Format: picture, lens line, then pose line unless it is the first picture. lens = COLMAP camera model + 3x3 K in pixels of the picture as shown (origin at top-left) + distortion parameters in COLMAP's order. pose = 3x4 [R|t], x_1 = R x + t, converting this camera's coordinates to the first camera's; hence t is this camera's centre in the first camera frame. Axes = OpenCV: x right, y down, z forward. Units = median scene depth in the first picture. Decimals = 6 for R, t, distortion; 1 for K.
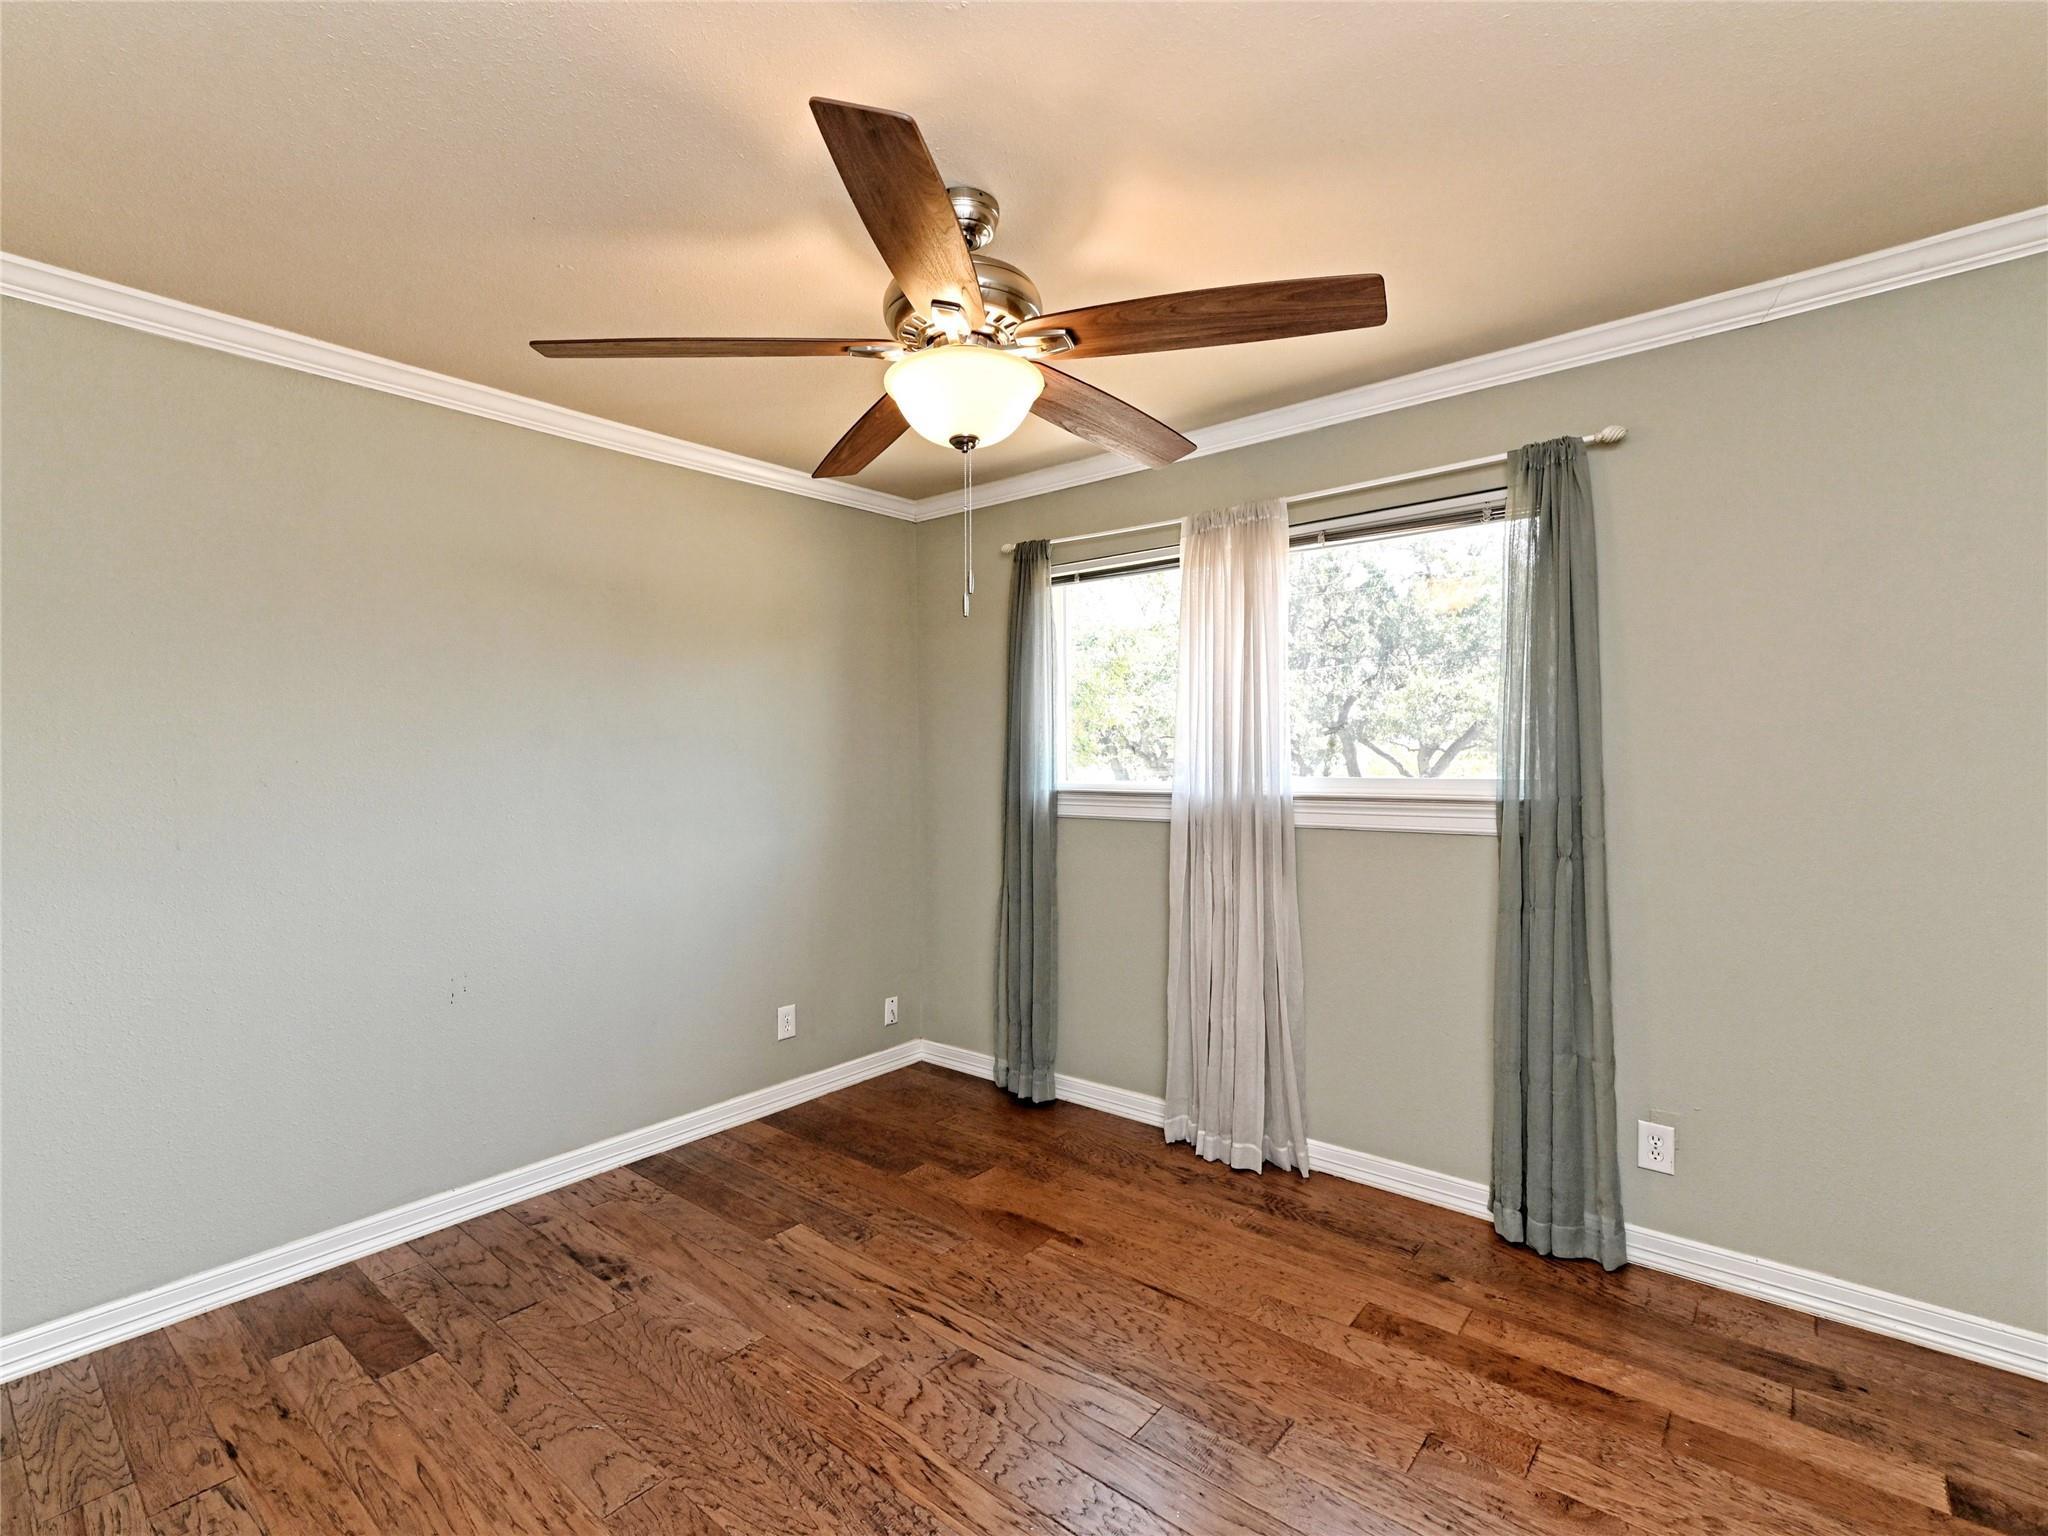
lens RADIAL K [[952.7, 0, 1014.8], [0, 952.7, 763.0], [0, 0, 1]] dist [0.007777, 0.000446]
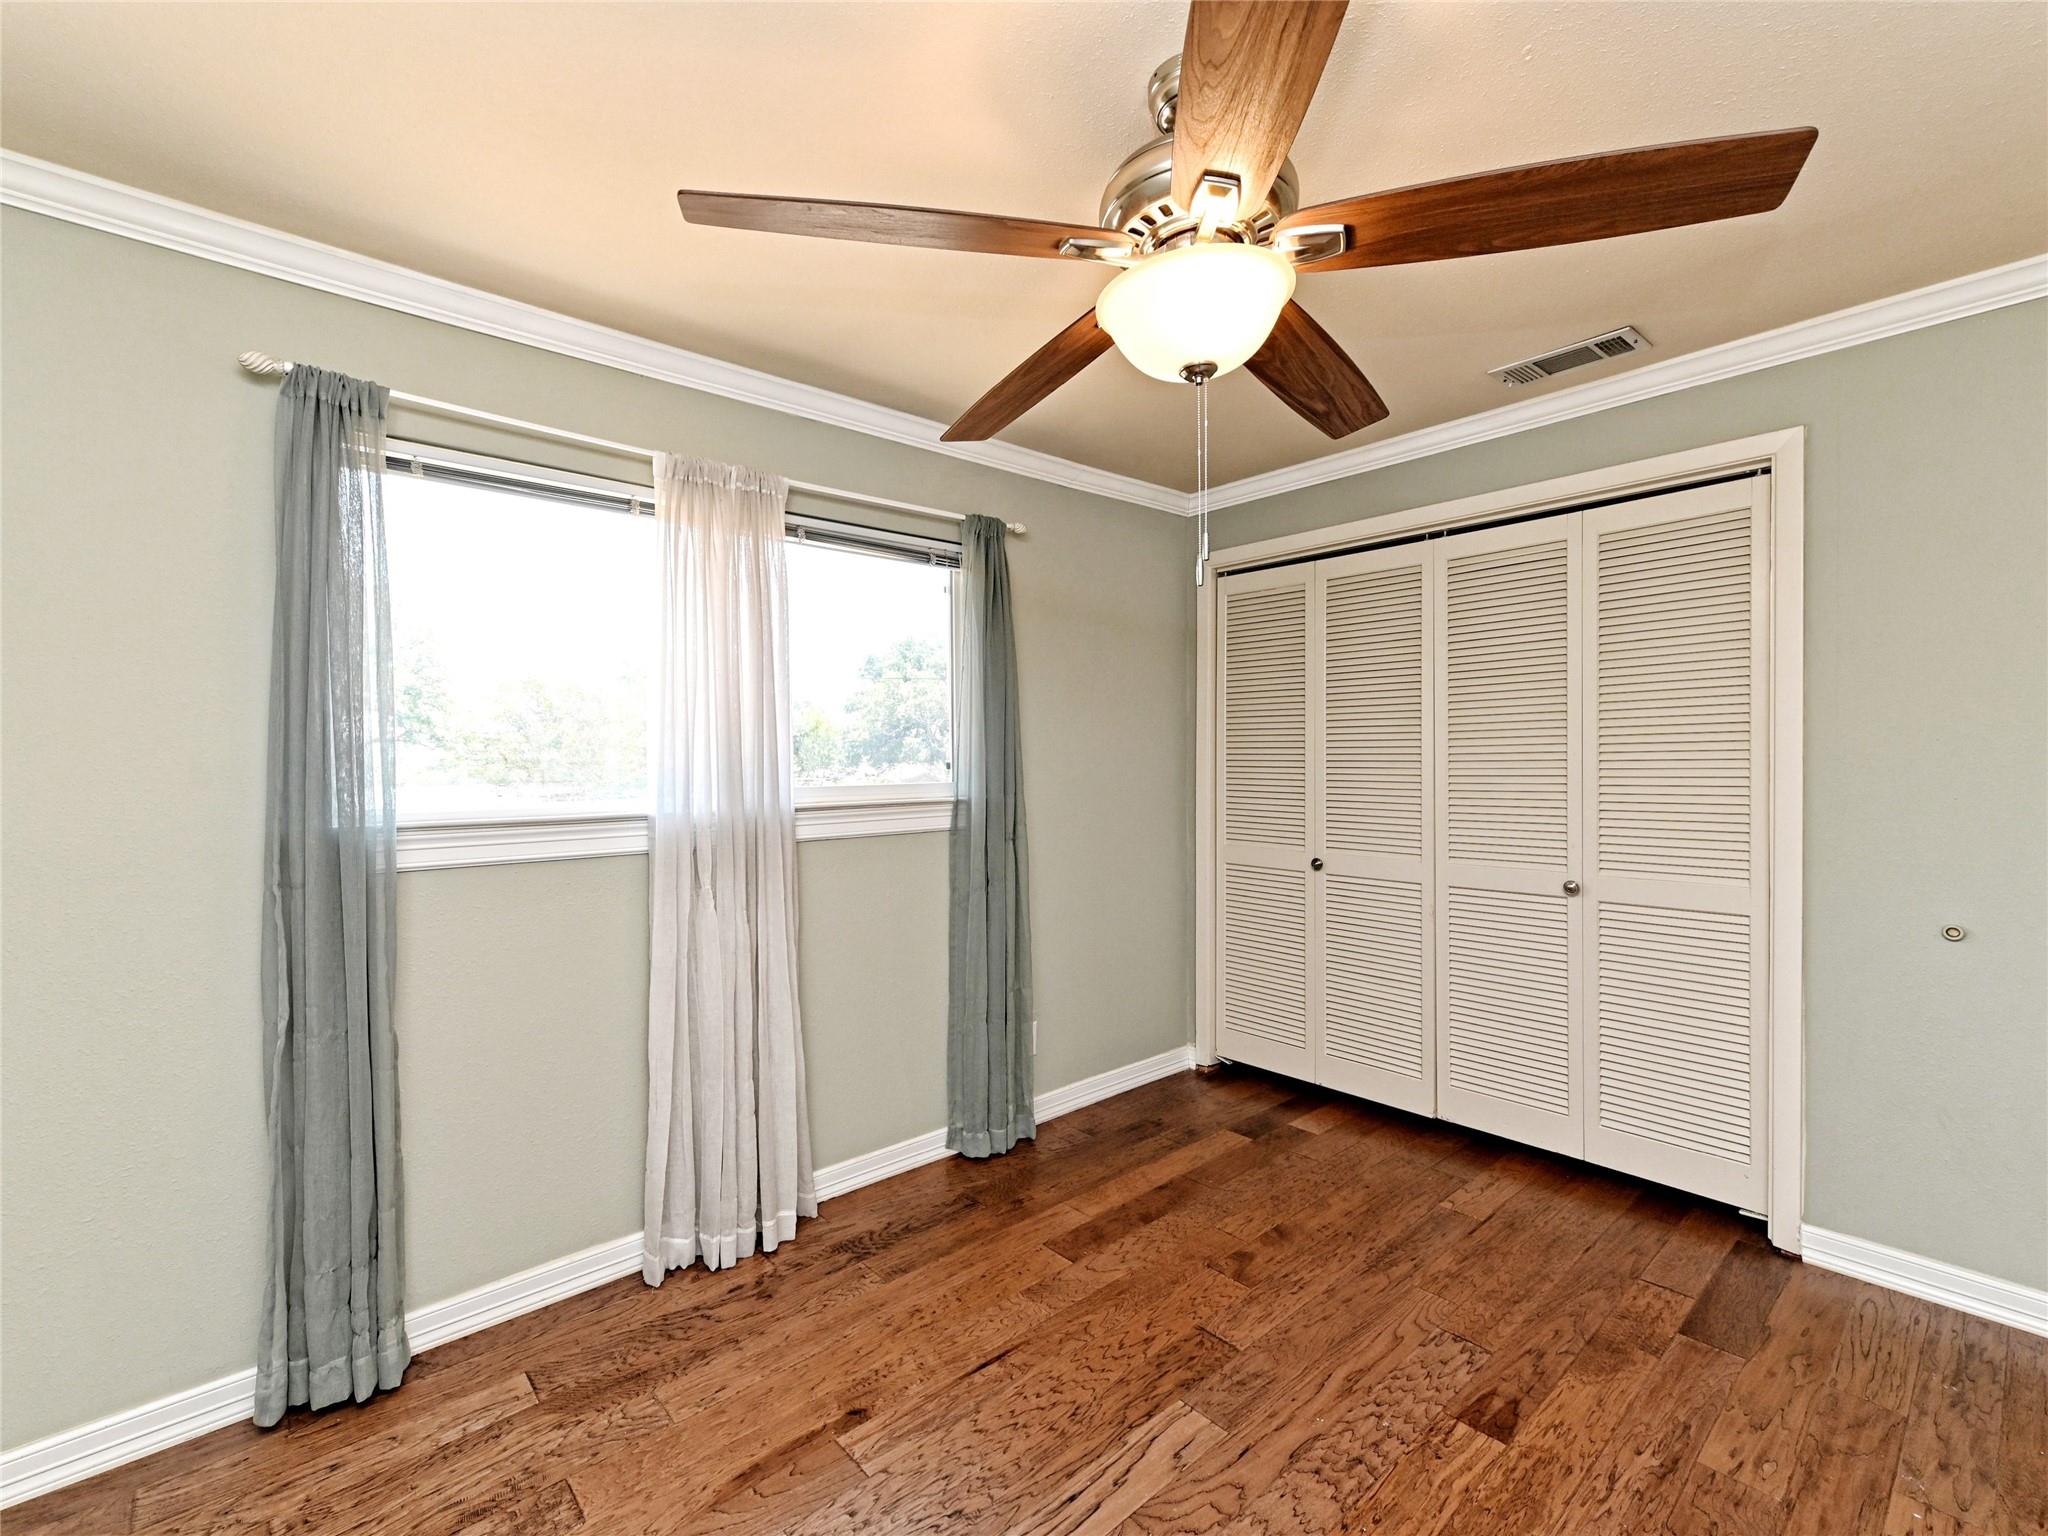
lens RADIAL K [[898.5, 0, 1020.8], [0, 898.5, 760.0], [0, 0, 1]] dist [-0.002726, -0.000275]
pose [[0.153279, 0.005375, 0.988168, -0.588357], [0.017134, 0.999820, -0.008096, -0.000802], [-0.988034, 0.018172, 0.153160, 0.729415]]
